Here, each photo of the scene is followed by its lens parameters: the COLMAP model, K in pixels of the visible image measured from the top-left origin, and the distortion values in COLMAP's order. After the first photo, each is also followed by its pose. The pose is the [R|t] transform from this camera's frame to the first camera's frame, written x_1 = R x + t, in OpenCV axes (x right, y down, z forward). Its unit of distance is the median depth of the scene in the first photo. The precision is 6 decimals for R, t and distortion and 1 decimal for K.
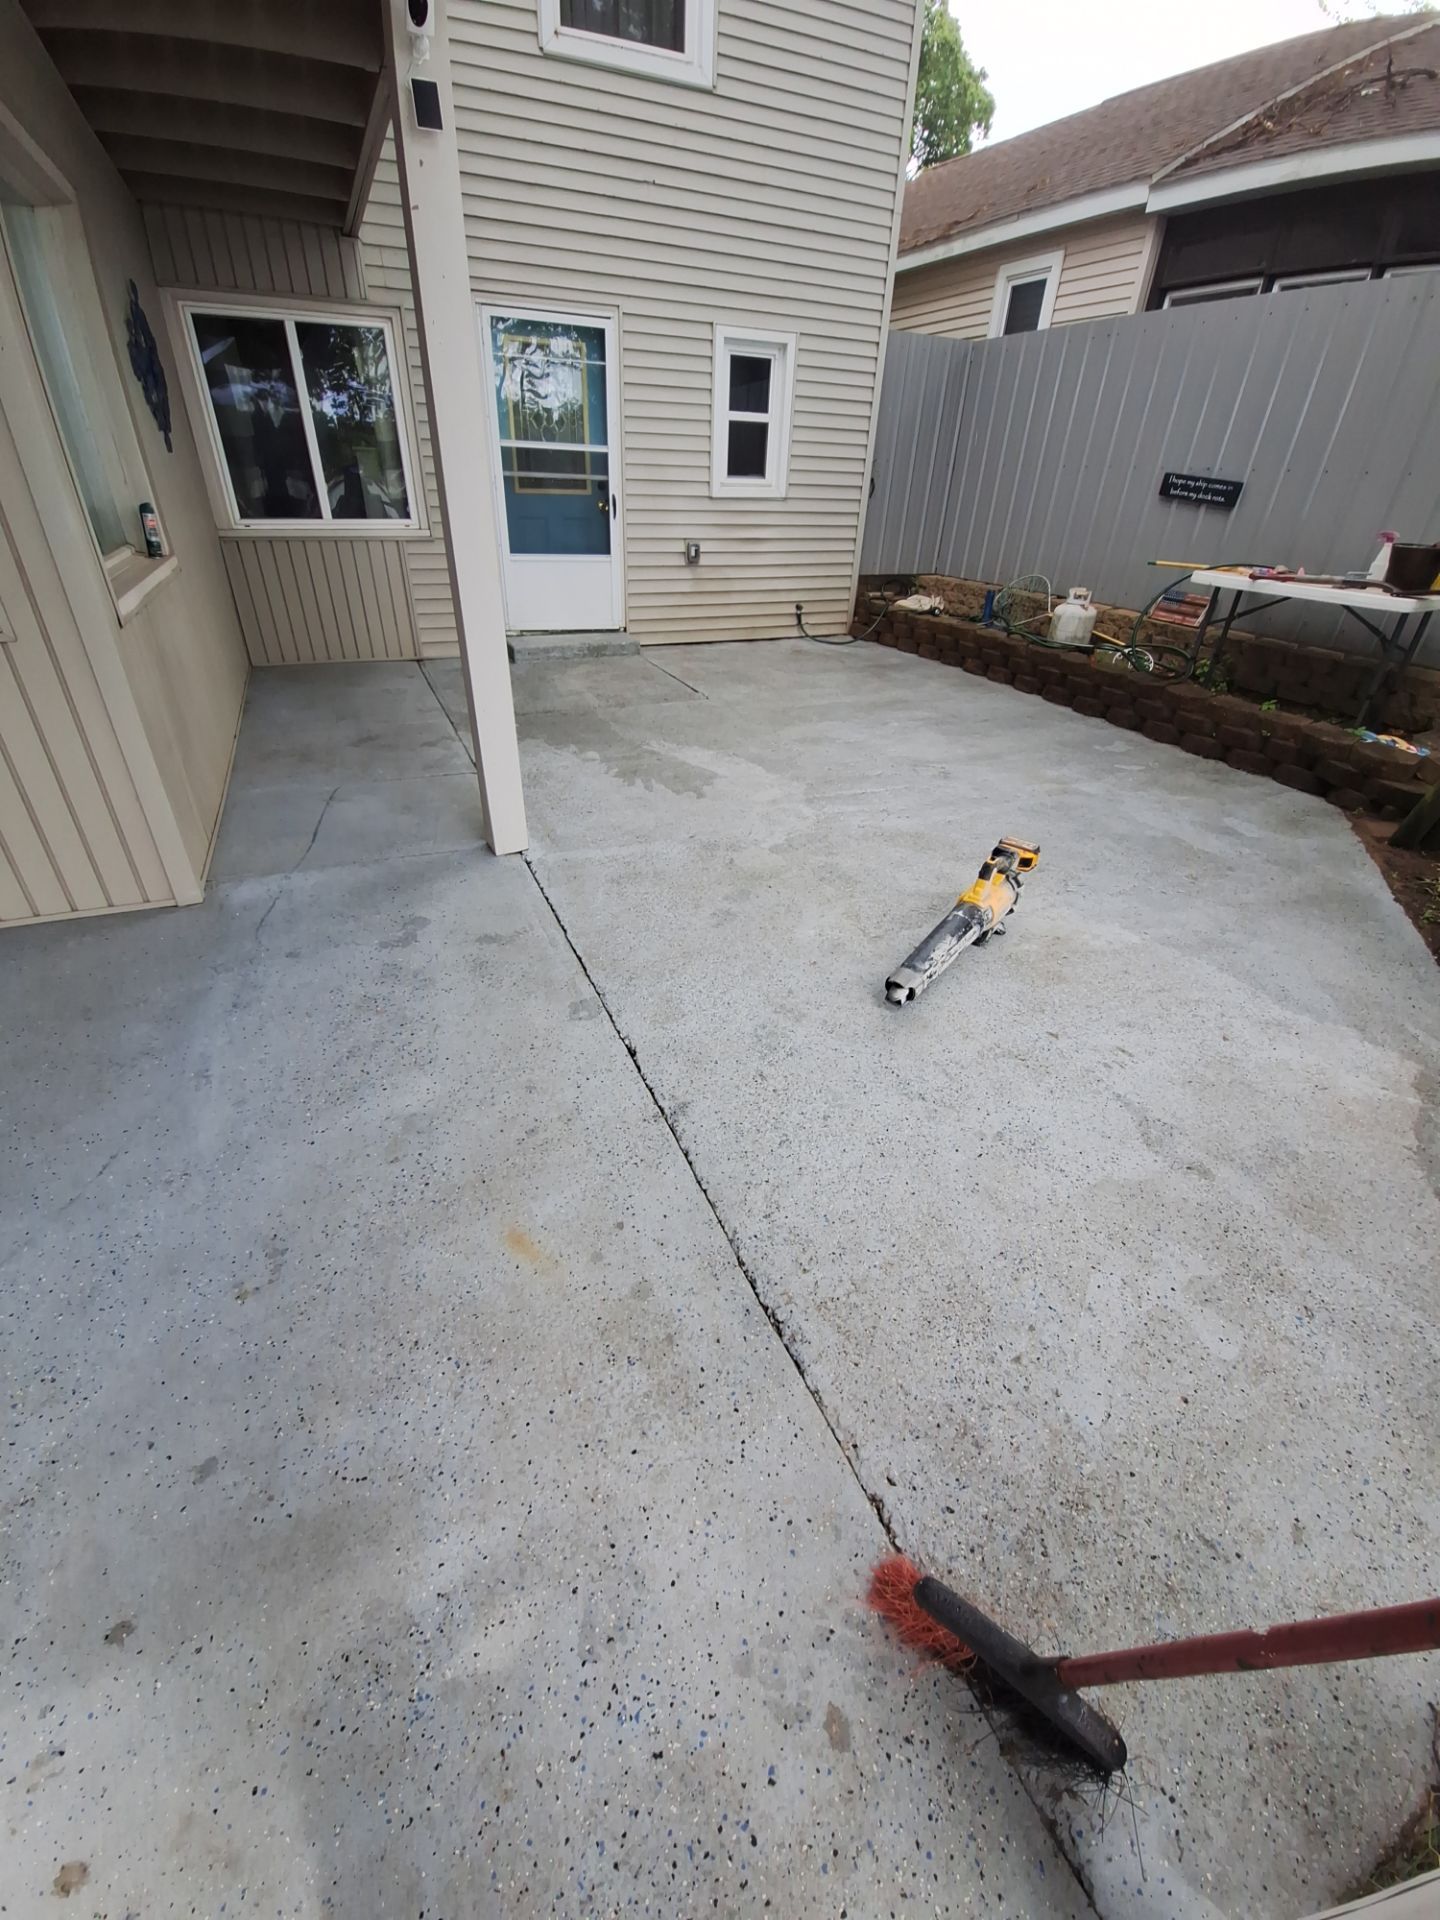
lens RADIAL K [[766.7, 0, 714.2], [0, 766.7, 950.9], [0, 0, 1]] dist [0.003114, -0.010632]
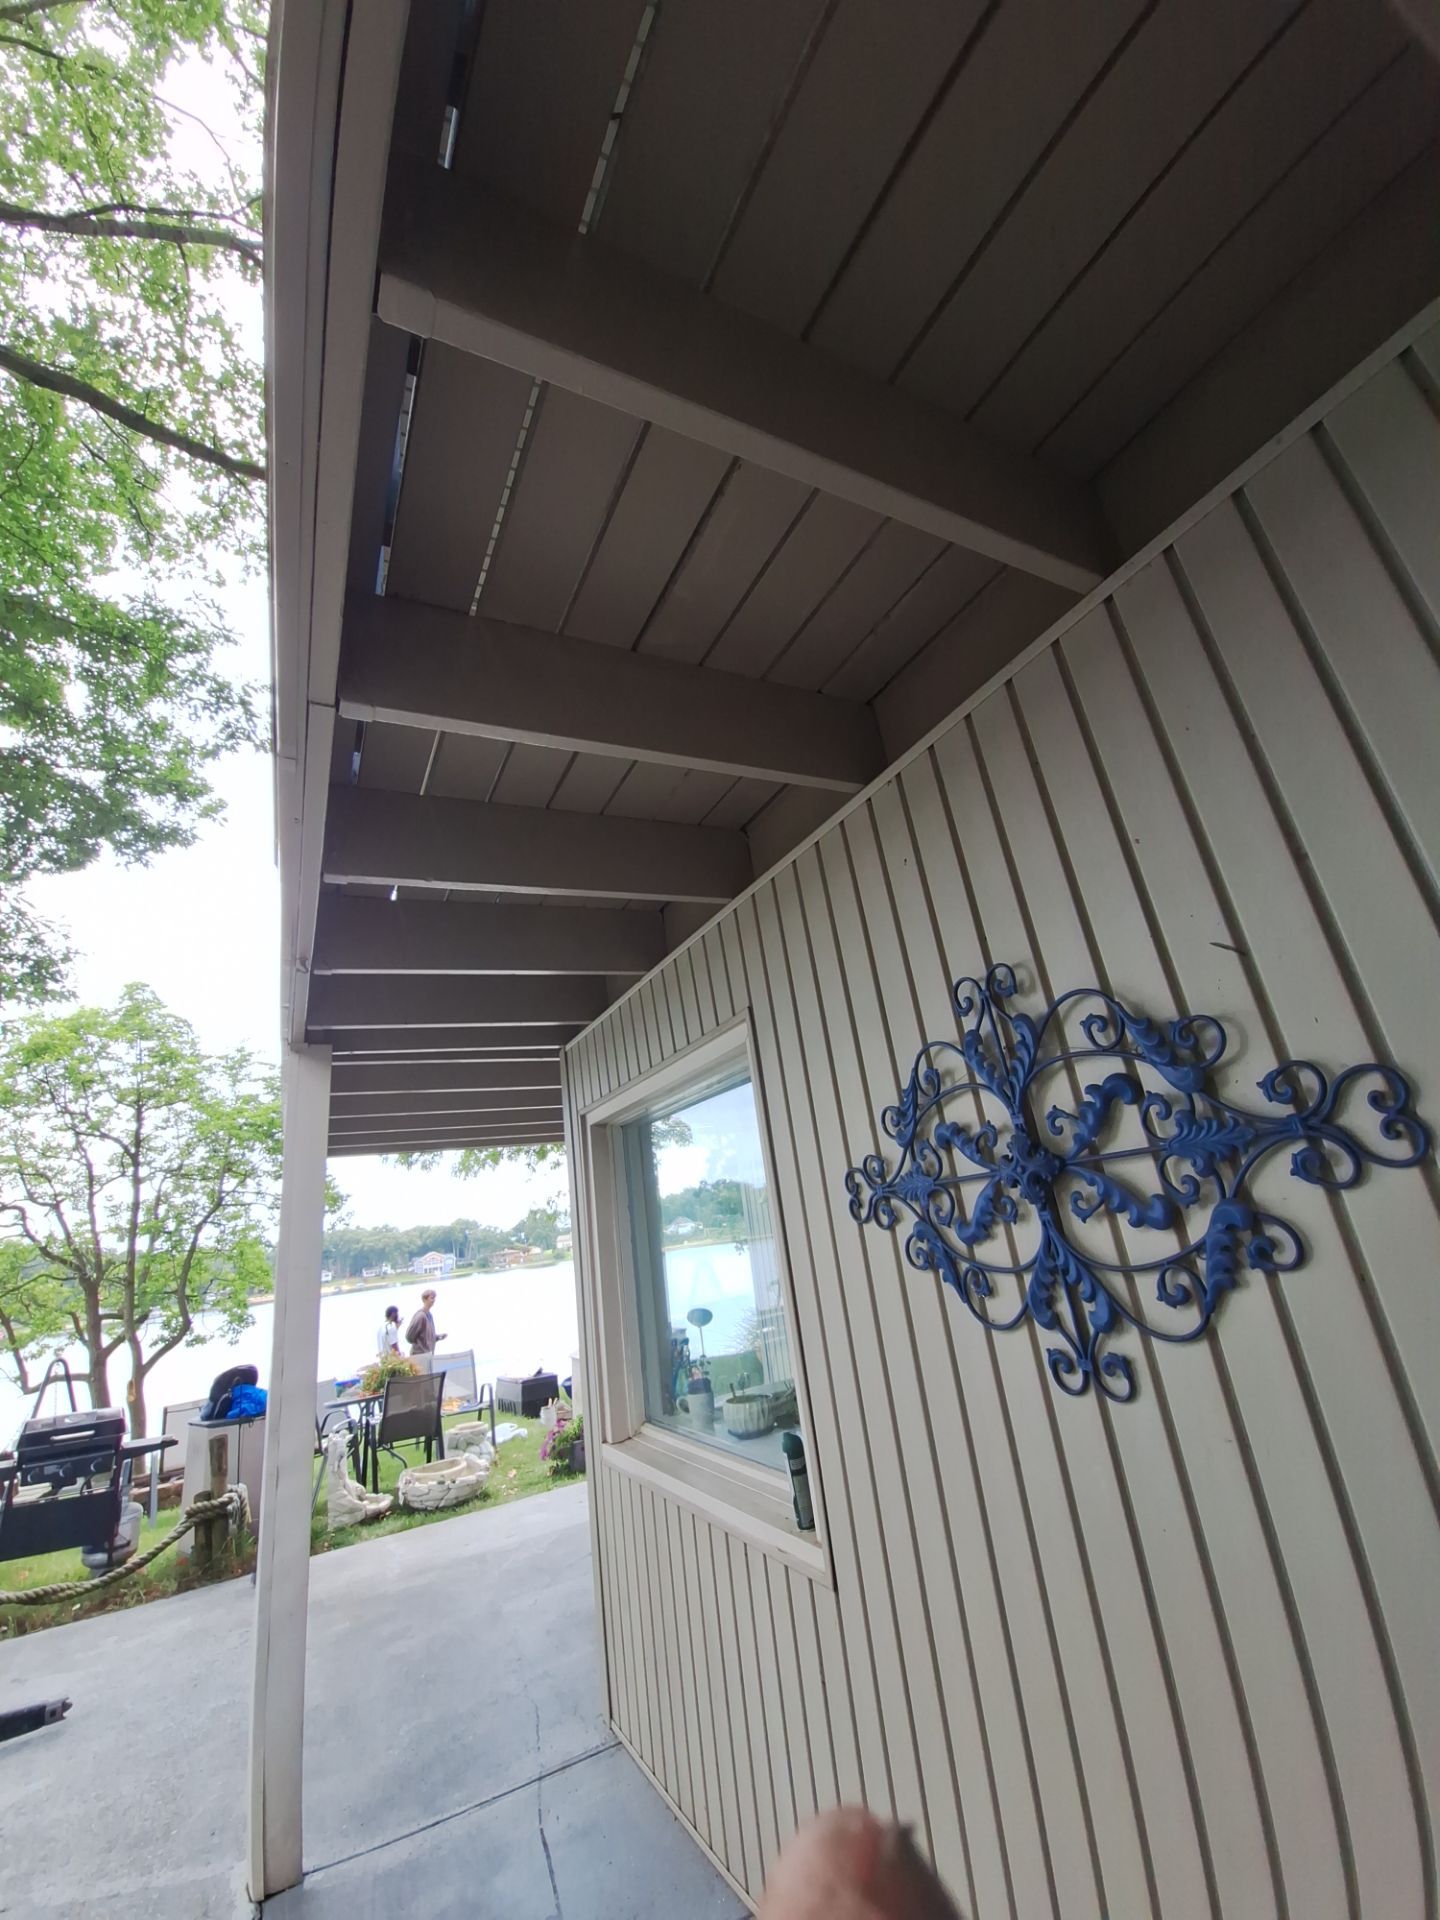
lens RADIAL K [[765.8, 0, 715.4], [0, 765.8, 963.5], [0, 0, 1]] dist [0.007641, -0.015148]
pose [[-0.994779, 0.069105, -0.075091, -0.412068], [0.050406, 0.972533, 0.227242, -0.660645], [0.088732, 0.222270, -0.970939, 0.915571]]
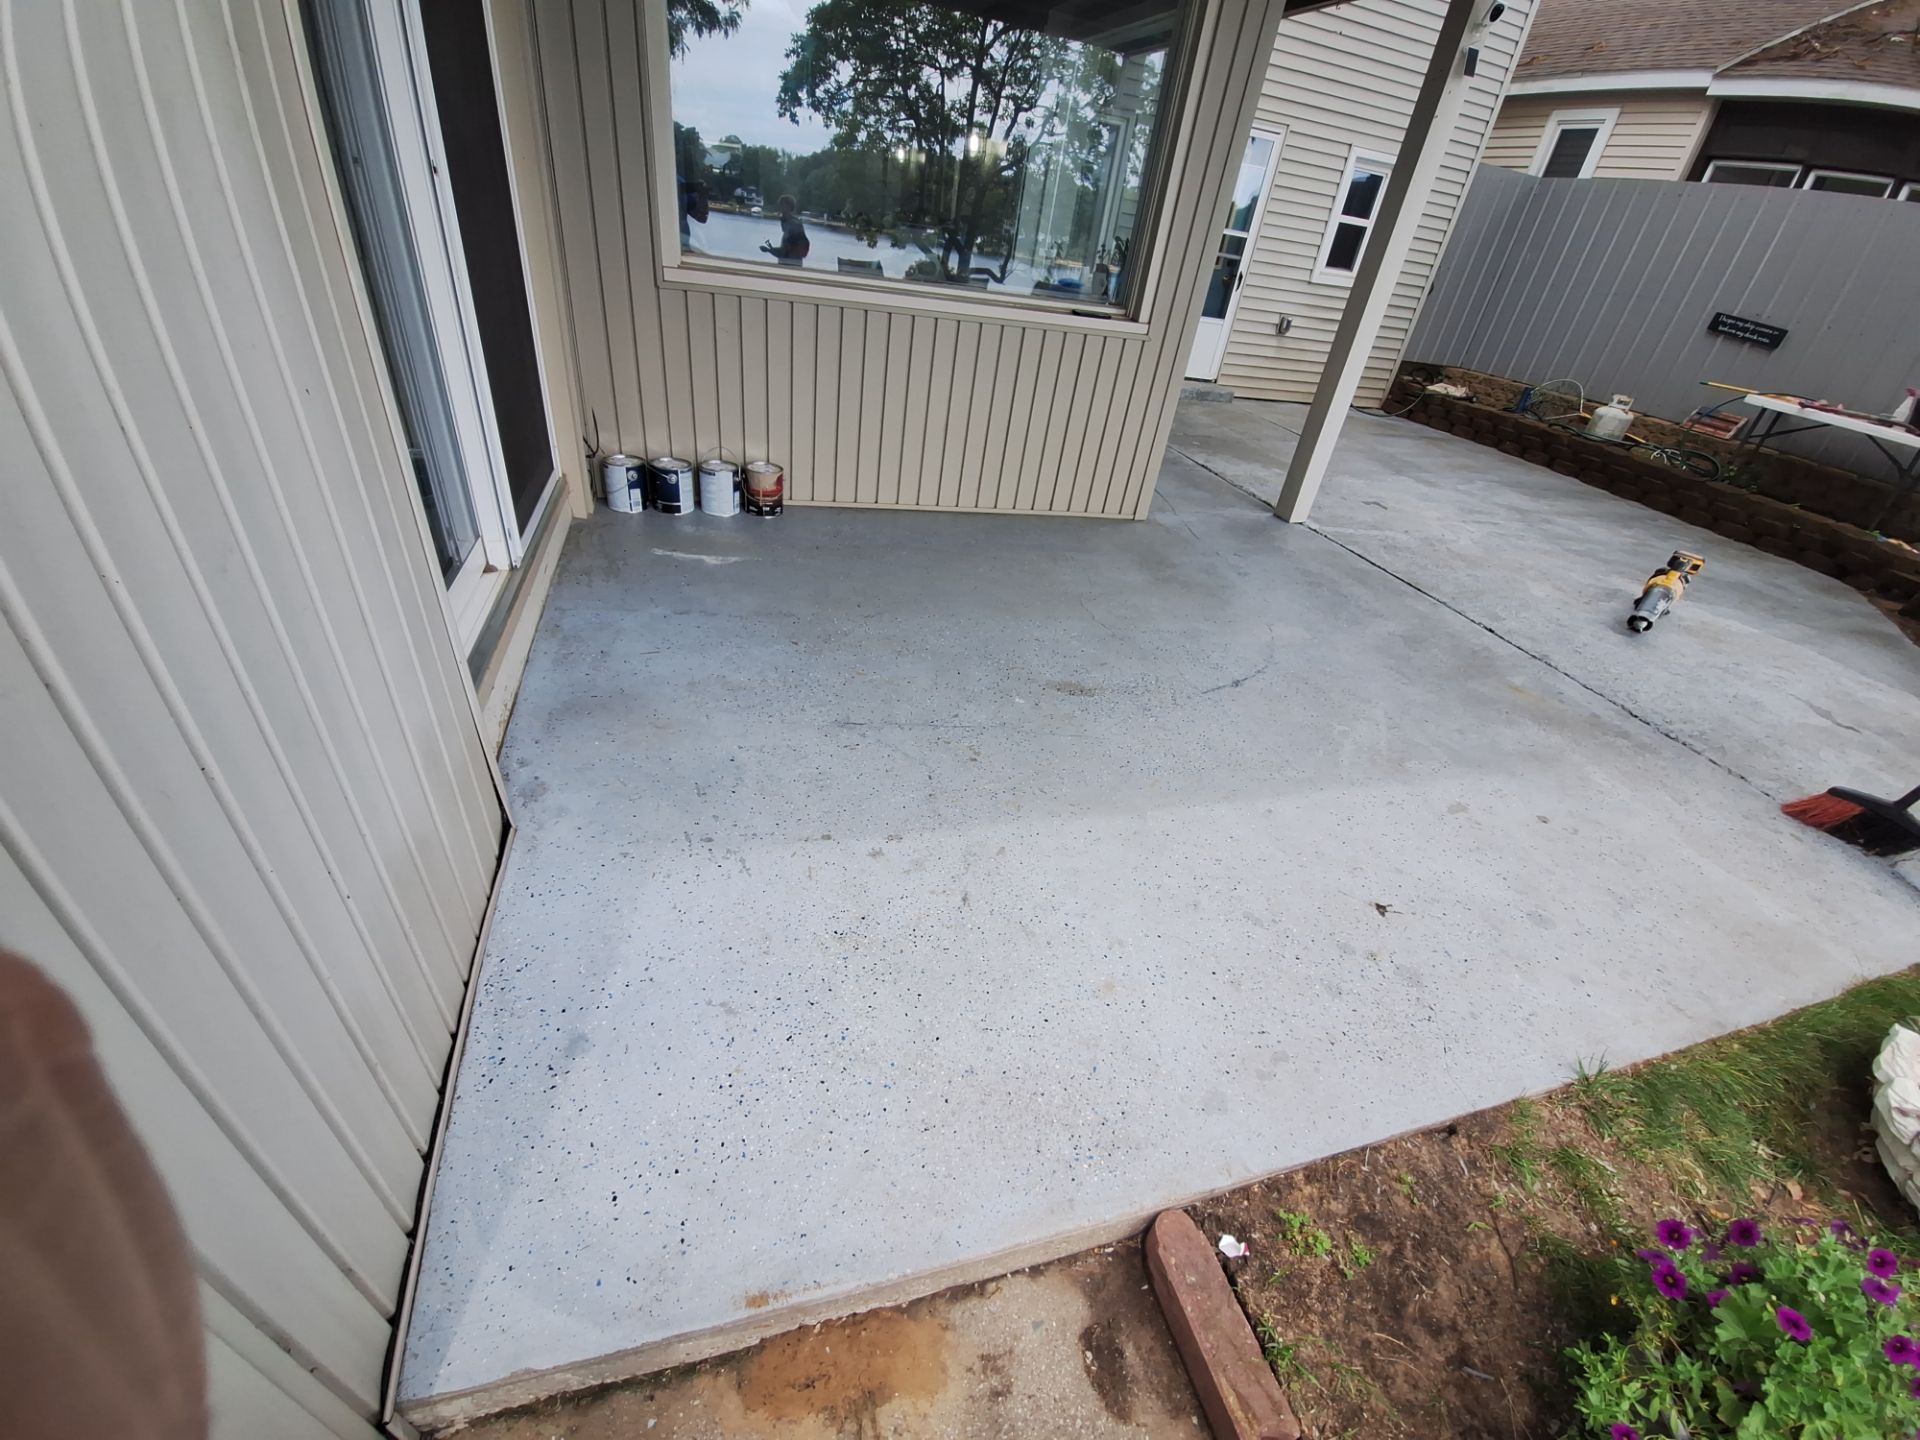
lens RADIAL K [[766.7, 0, 962.2], [0, 766.7, 714.0], [0, 0, 1]] dist [0.003114, -0.010632]
pose [[0.986757, 0.150446, -0.060630, -0.449871], [-0.150094, 0.988618, 0.010353, 0.188499], [0.061497, -0.001115, 0.998107, -0.299731]]
